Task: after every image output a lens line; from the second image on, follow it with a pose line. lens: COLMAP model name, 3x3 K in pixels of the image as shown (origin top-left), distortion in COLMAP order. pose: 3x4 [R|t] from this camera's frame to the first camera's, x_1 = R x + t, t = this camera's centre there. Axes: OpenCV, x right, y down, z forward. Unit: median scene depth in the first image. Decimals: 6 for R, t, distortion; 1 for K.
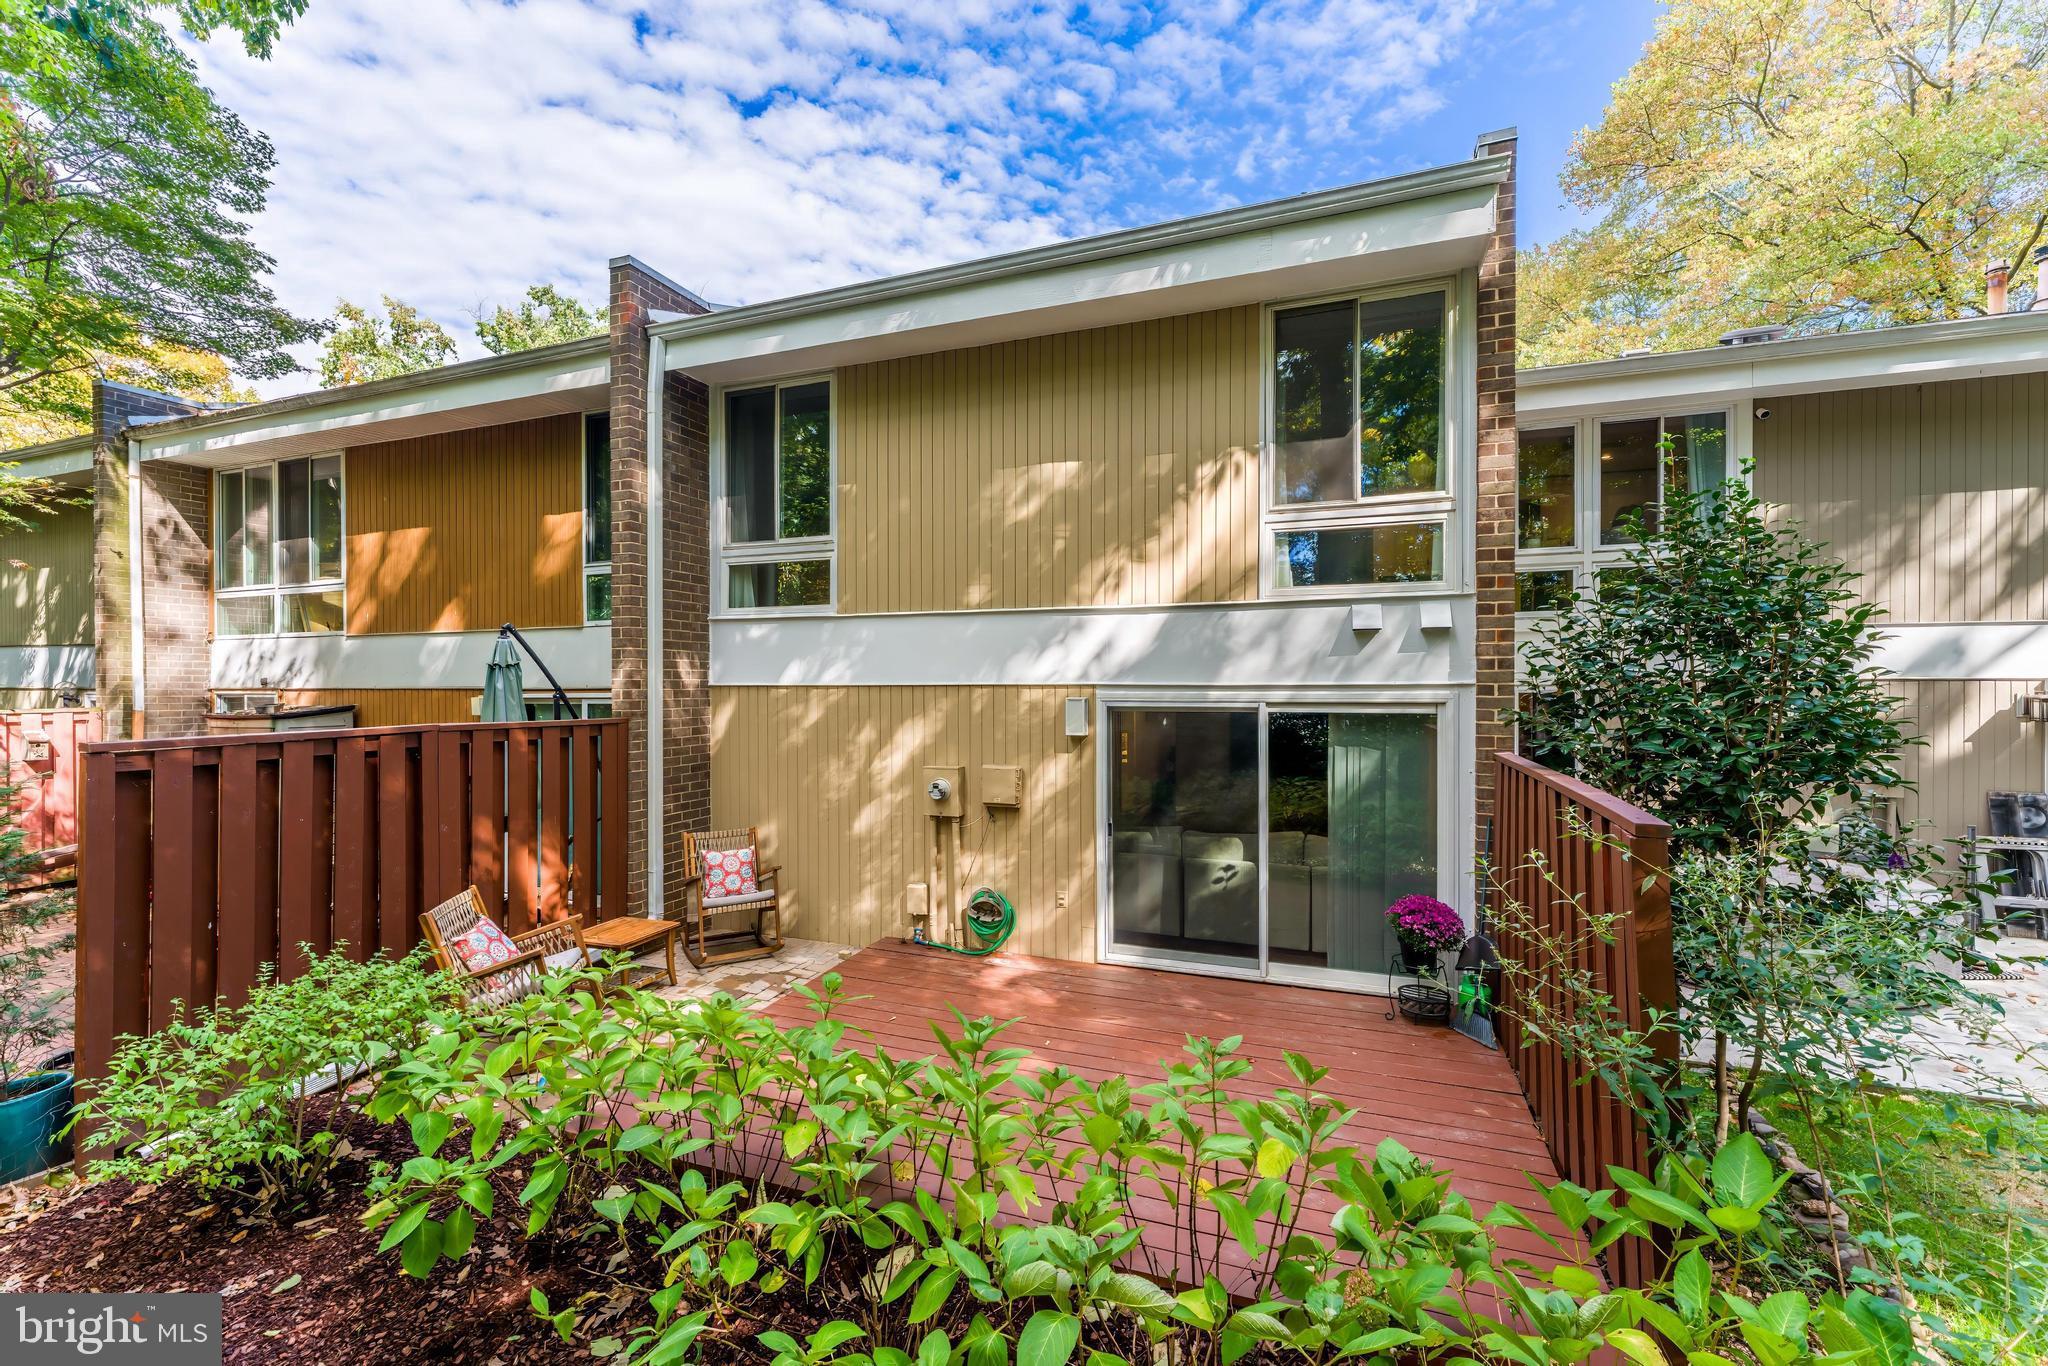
lens RADIAL K [[820.4, 0, 1024.0], [0, 820.4, 683.0], [0, 0, 1]] dist [0.000353, 0.000013]
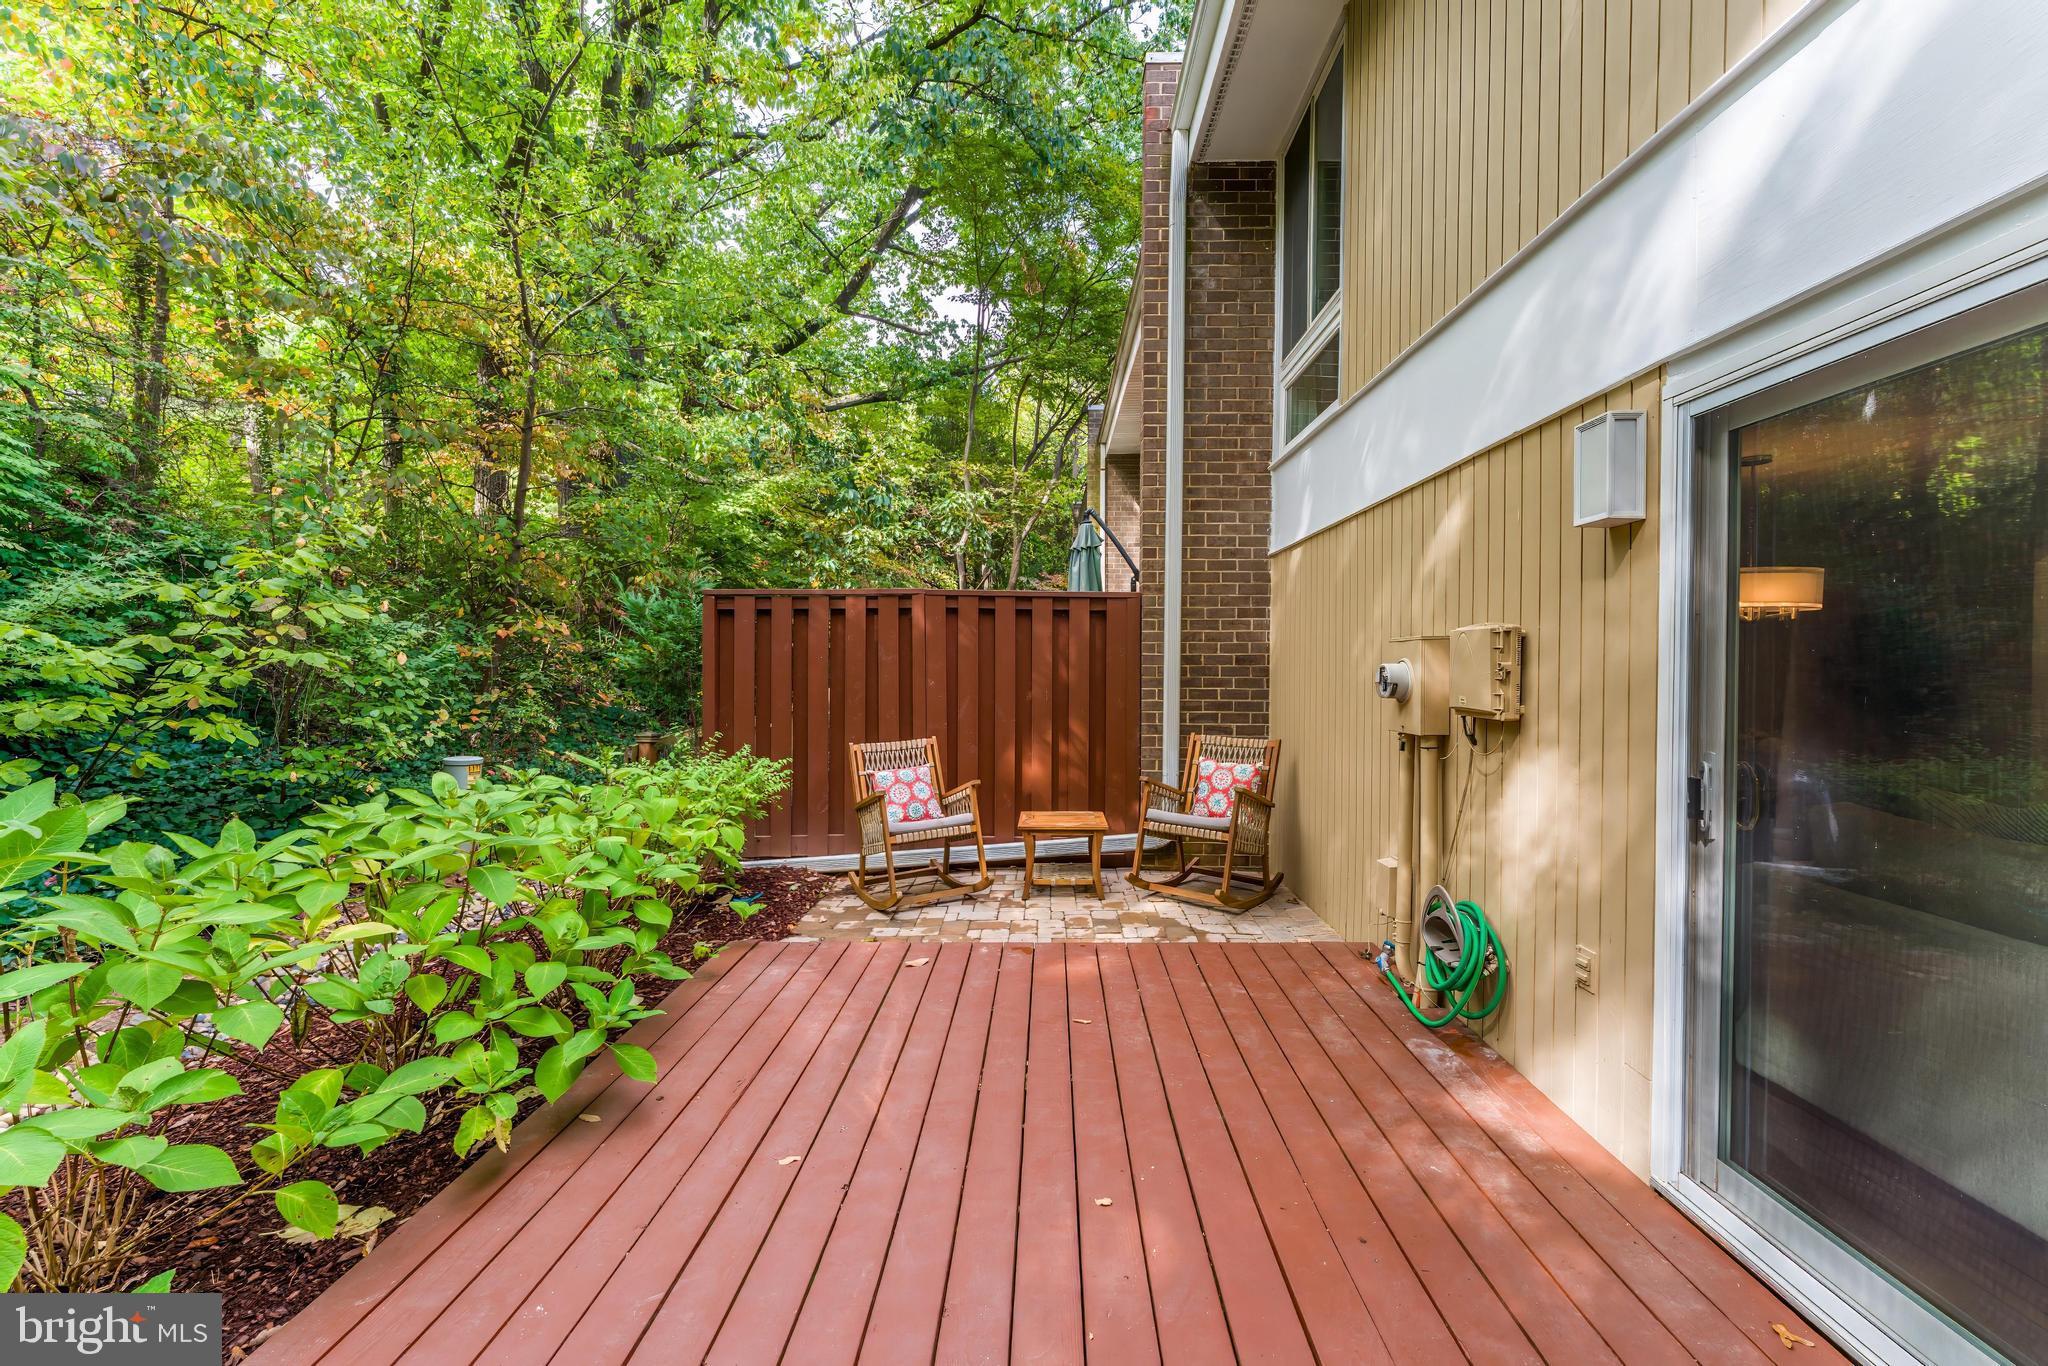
lens RADIAL K [[820.4, 0, 1024.0], [0, 820.4, 683.0], [0, 0, 1]] dist [0.000353, 0.000013]
pose [[0.320270, 0.020479, -0.947105, 0.300986], [0.001381, 0.999755, 0.022085, 0.116935], [0.947325, -0.008381, 0.320164, 0.591622]]
